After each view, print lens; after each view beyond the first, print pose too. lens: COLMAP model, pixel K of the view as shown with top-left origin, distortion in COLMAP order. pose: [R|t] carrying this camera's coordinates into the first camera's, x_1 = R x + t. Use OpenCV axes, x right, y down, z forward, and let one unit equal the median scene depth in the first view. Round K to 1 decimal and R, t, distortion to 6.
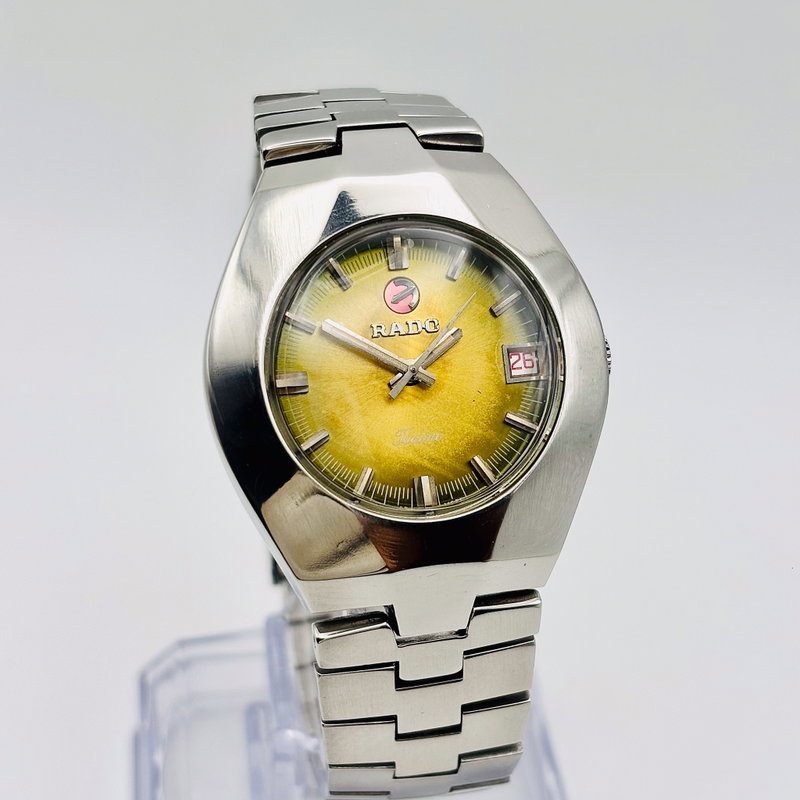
lens RADIAL K [[1649.6, 0, 392.7], [0, 1649.6, 399.2], [0, 0, 1]] dist [0.487037, -3.629502]
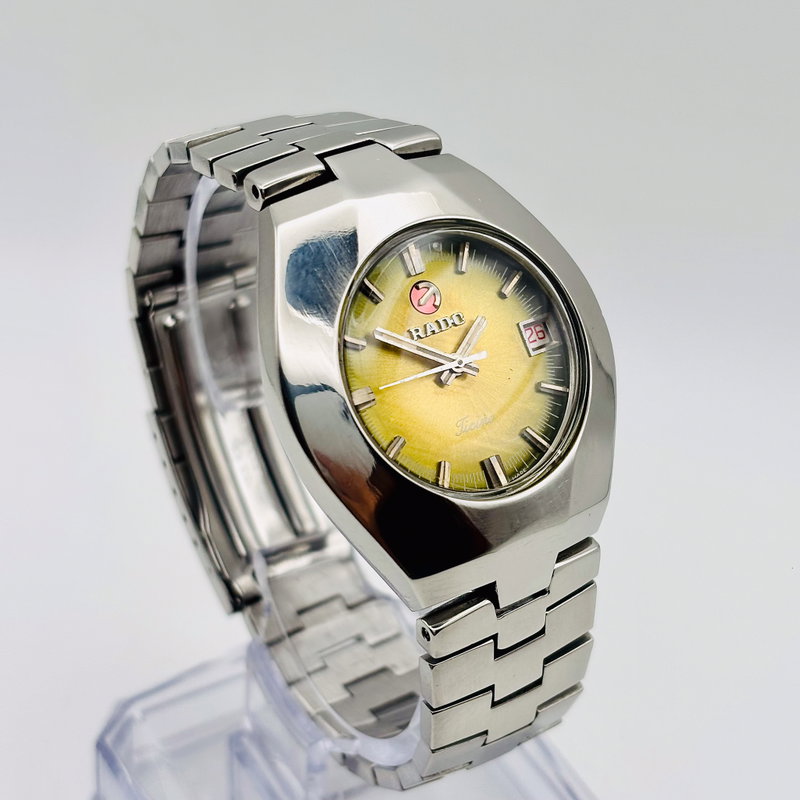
lens RADIAL K [[1649.6, 0, 392.7], [0, 1649.6, 399.2], [0, 0, 1]] dist [0.487037, -3.629502]
pose [[0.921215, -0.226037, 0.316654, -0.359492], [0.225905, 0.973421, 0.037651, -0.043455], [-0.316749, 0.036849, 0.947793, 0.002848]]
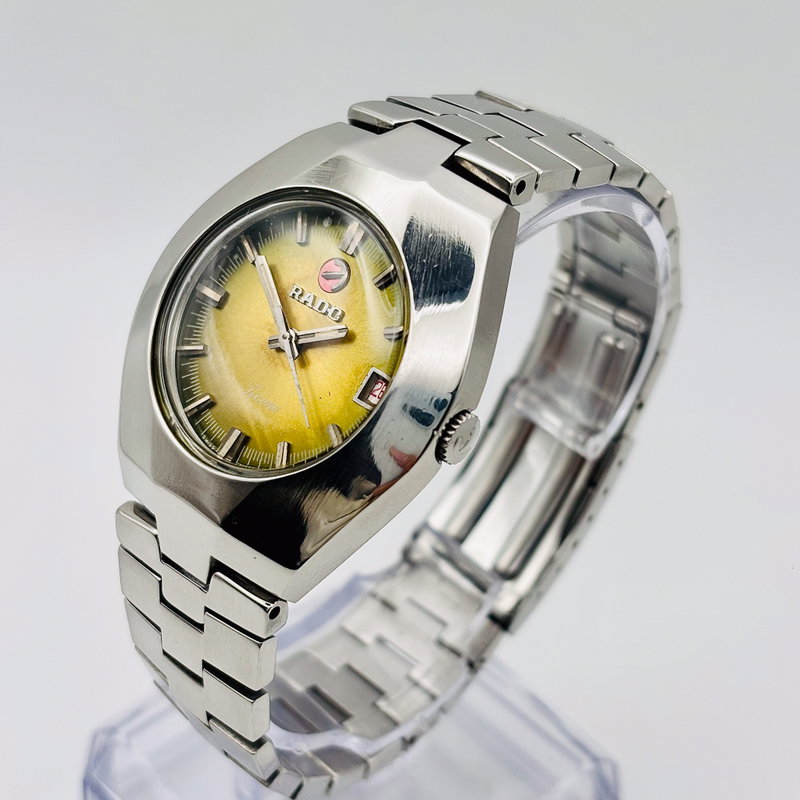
lens RADIAL K [[1649.6, 0, 392.7], [0, 1649.6, 399.2], [0, 0, 1]] dist [0.487037, -3.629502]
pose [[0.583215, 0.479514, -0.655688, 0.715638], [-0.509112, 0.844749, 0.164937, -0.181583], [0.632981, 0.237625, 0.736797, 0.291736]]
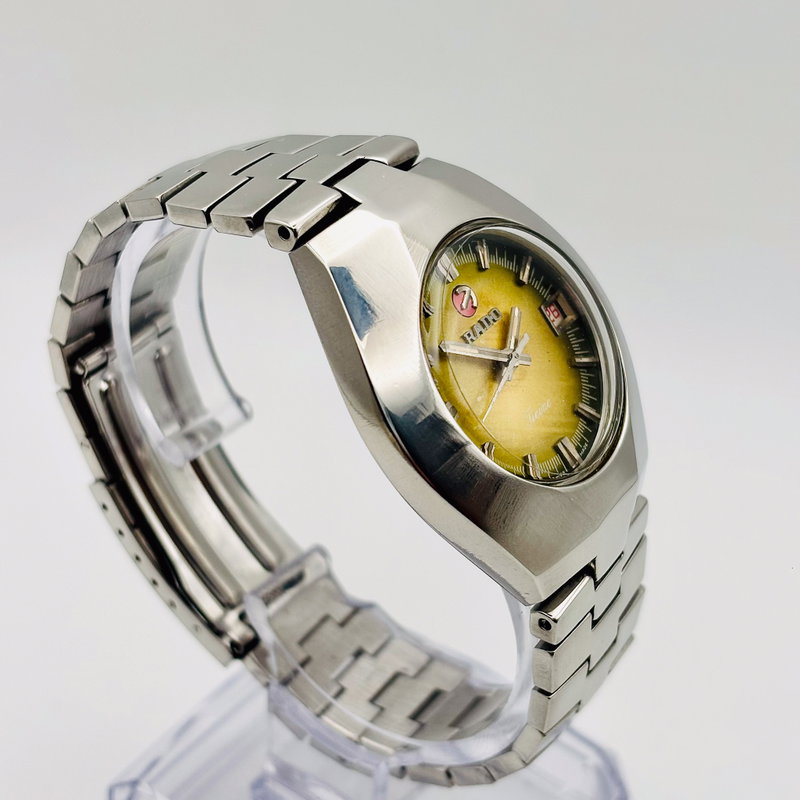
lens RADIAL K [[1649.6, 0, 392.7], [0, 1649.6, 399.2], [0, 0, 1]] dist [0.487037, -3.629502]
pose [[0.711963, -0.426221, 0.558071, -0.642392], [0.416016, 0.896261, 0.153775, -0.187081], [-0.565720, 0.122684, 0.815420, 0.158700]]
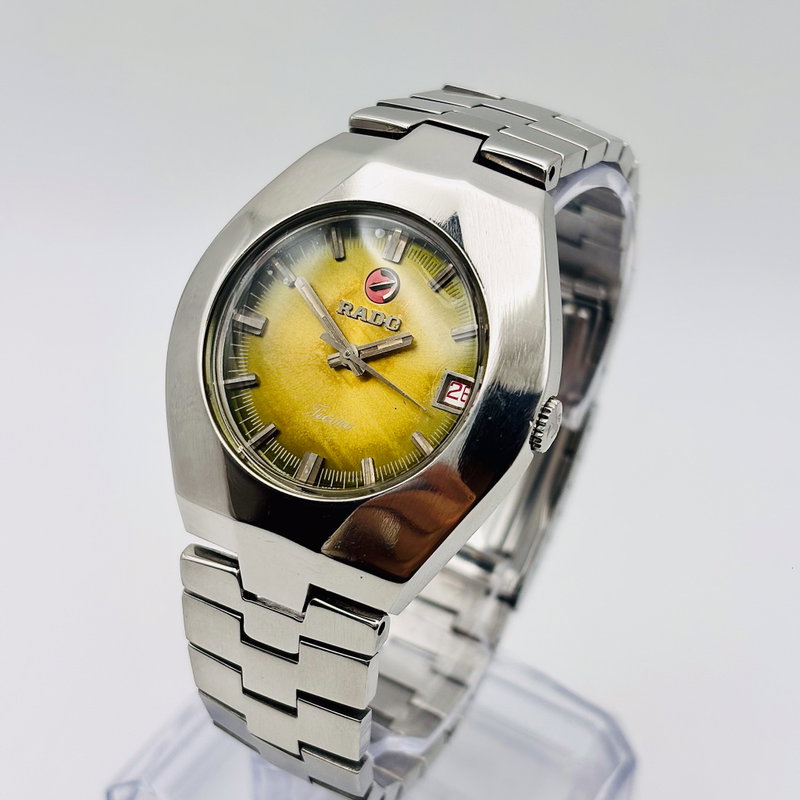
lens RADIAL K [[1649.6, 0, 392.7], [0, 1649.6, 399.2], [0, 0, 1]] dist [0.487037, -3.629502]
pose [[0.773592, 0.377685, -0.508831, 0.542817], [-0.395263, 0.915216, 0.078398, -0.080008], [0.495300, 0.140474, 0.857289, 0.145737]]
